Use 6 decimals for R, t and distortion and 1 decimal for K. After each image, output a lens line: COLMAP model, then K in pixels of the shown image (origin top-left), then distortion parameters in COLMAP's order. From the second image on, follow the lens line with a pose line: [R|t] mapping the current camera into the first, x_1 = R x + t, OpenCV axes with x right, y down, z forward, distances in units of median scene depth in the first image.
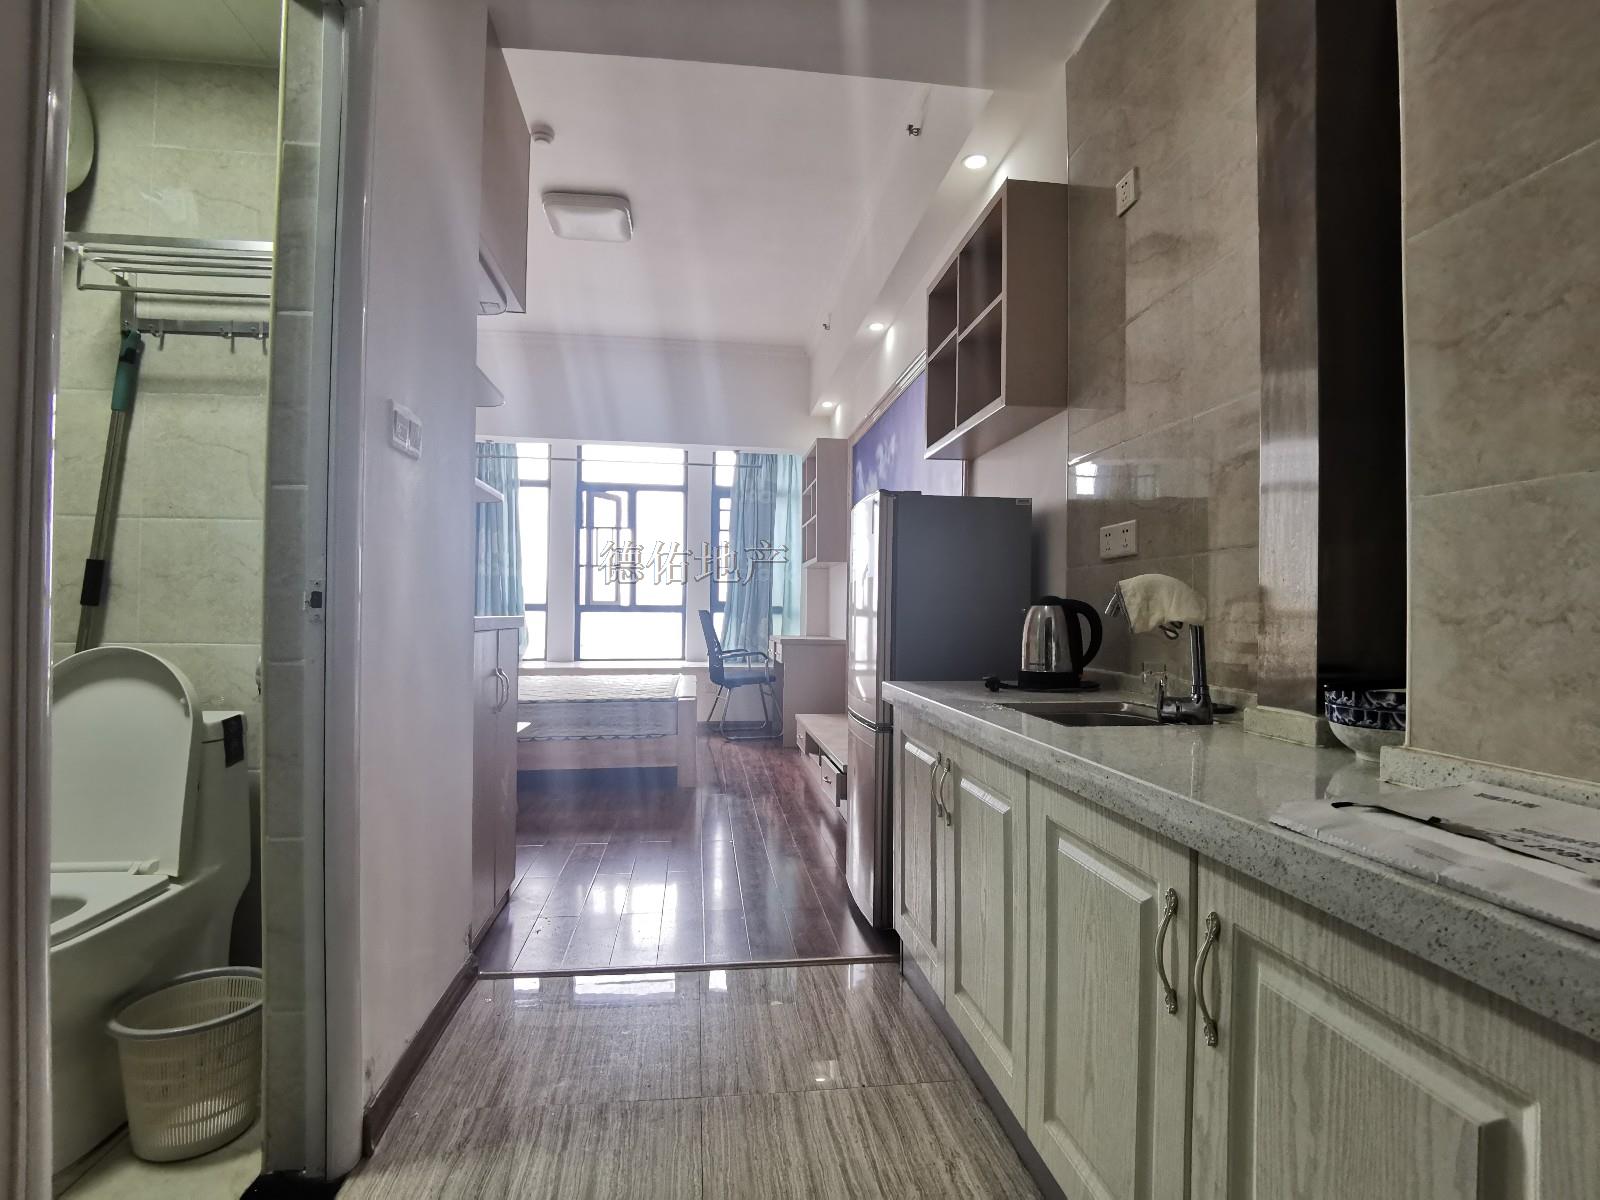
lens RADIAL K [[807.3, 0, 822.4], [0, 807.3, 608.0], [0, 0, 1]] dist [-0.008450, -0.012101]
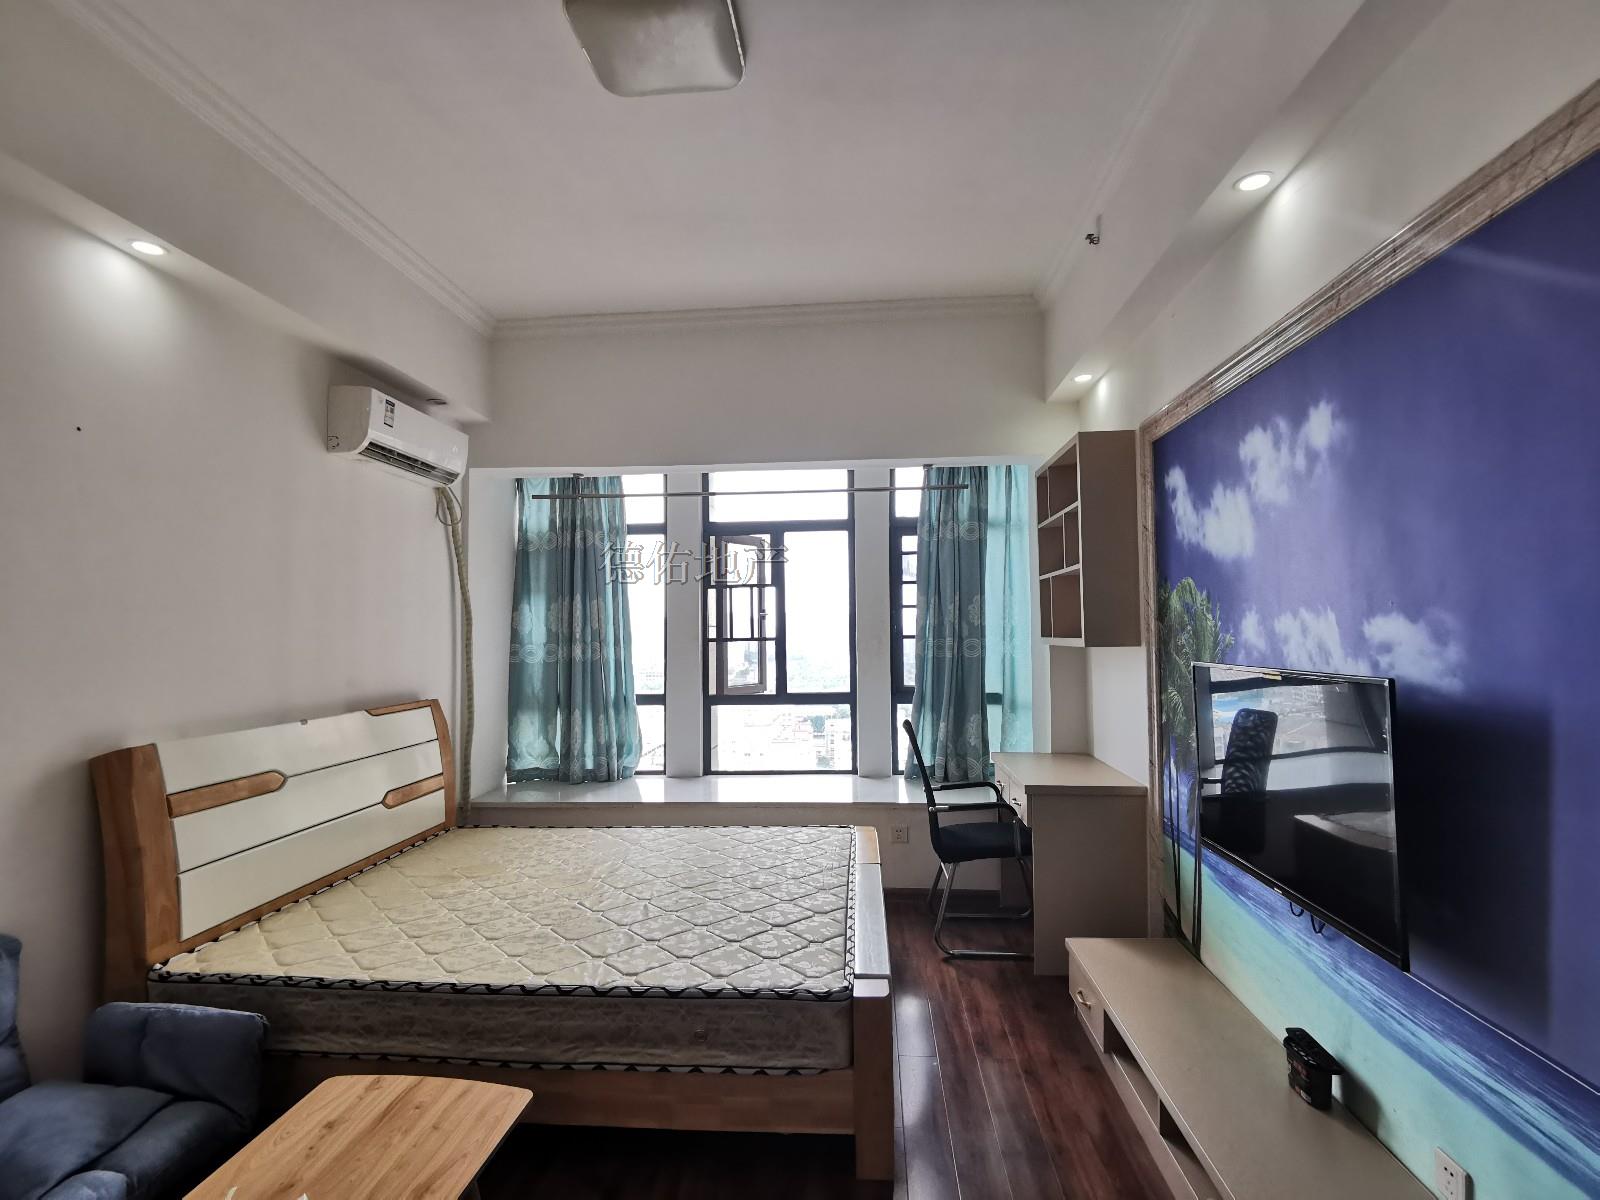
lens RADIAL K [[807.3, 0, 789.7], [0, 807.3, 594.6], [0, 0, 1]] dist [-0.008450, -0.012101]
pose [[0.970163, -0.031983, -0.240335, -0.057426], [0.023536, 0.999003, -0.037936, -0.063704], [0.241309, 0.031148, 0.969948, 0.321039]]
